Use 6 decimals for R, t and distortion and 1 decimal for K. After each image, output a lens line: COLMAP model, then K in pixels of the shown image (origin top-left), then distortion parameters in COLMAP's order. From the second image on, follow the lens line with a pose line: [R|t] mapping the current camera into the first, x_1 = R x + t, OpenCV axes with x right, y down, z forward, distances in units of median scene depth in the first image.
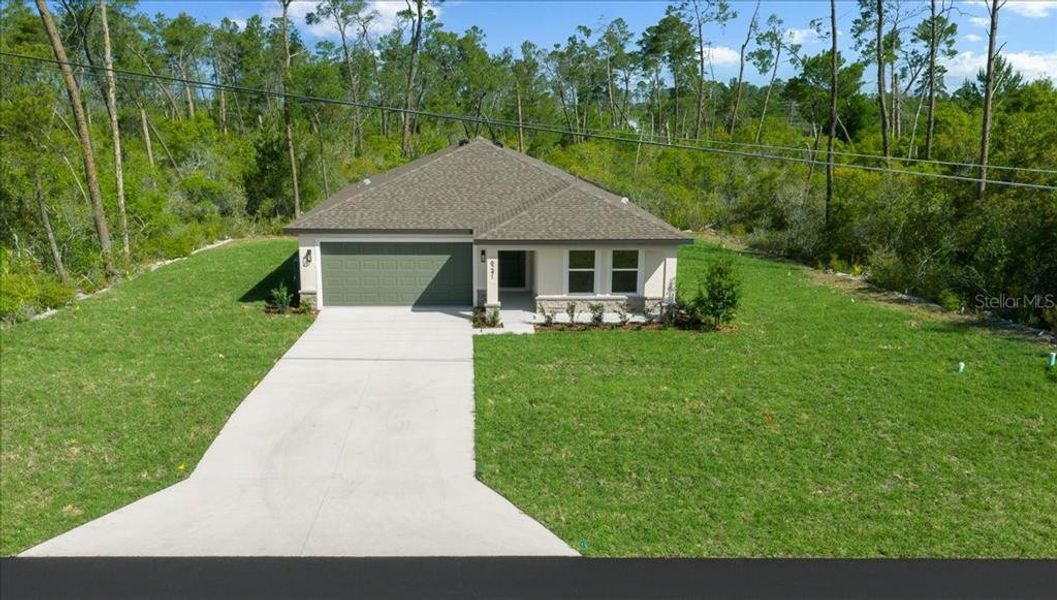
lens RADIAL K [[969.3, 0, 530.3], [0, 969.3, 360.1], [0, 0, 1]] dist [0.015525, -0.003609]
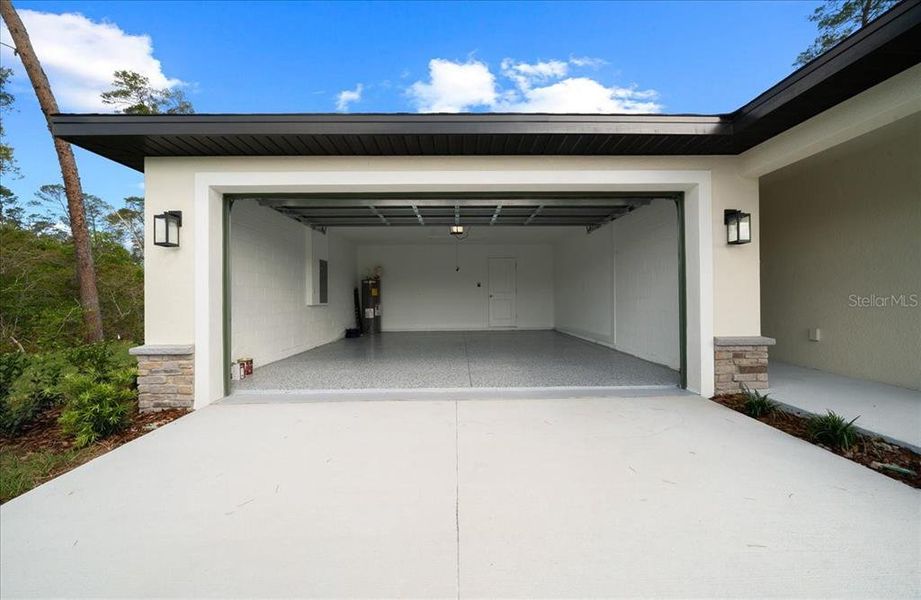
lens RADIAL K [[317.4, 0, 460.5], [0, 317.4, 300.0], [0, 0, 1]] dist [-0.000584, -0.000104]
pose [[0.999066, -0.018450, -0.039077, -0.135489], [0.007706, 0.965844, -0.259011, -0.060271], [0.042521, 0.258468, 0.965083, 0.922224]]
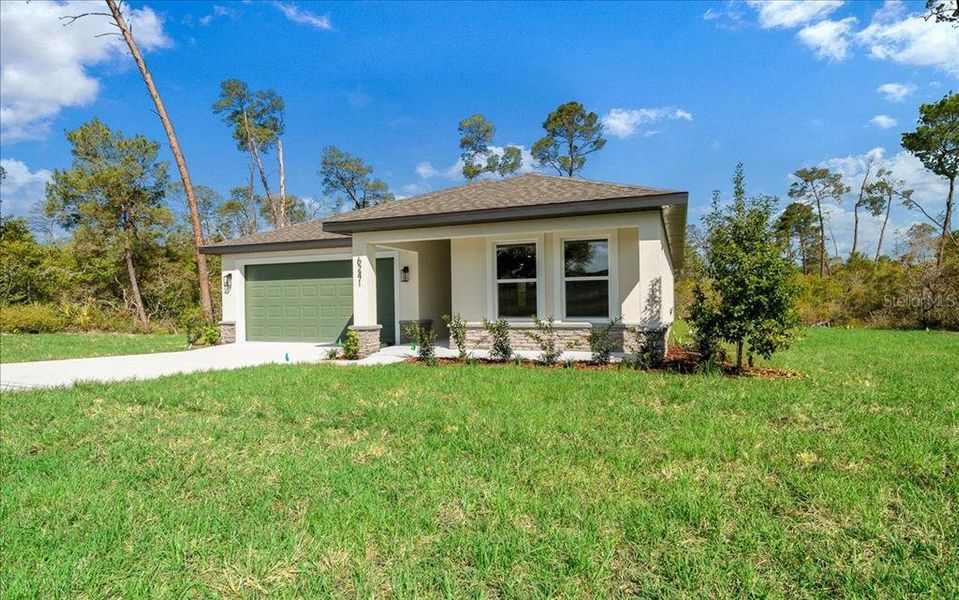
lens RADIAL K [[531.0, 0, 472.8], [0, 531.0, 299.8], [0, 0, 1]] dist [-0.002093, 0.000273]
pose [[0.906760, -0.022857, -0.421028, 0.171397], [-0.082985, 0.969326, -0.231346, 0.001240], [0.413401, 0.244714, 0.877049, 0.684173]]
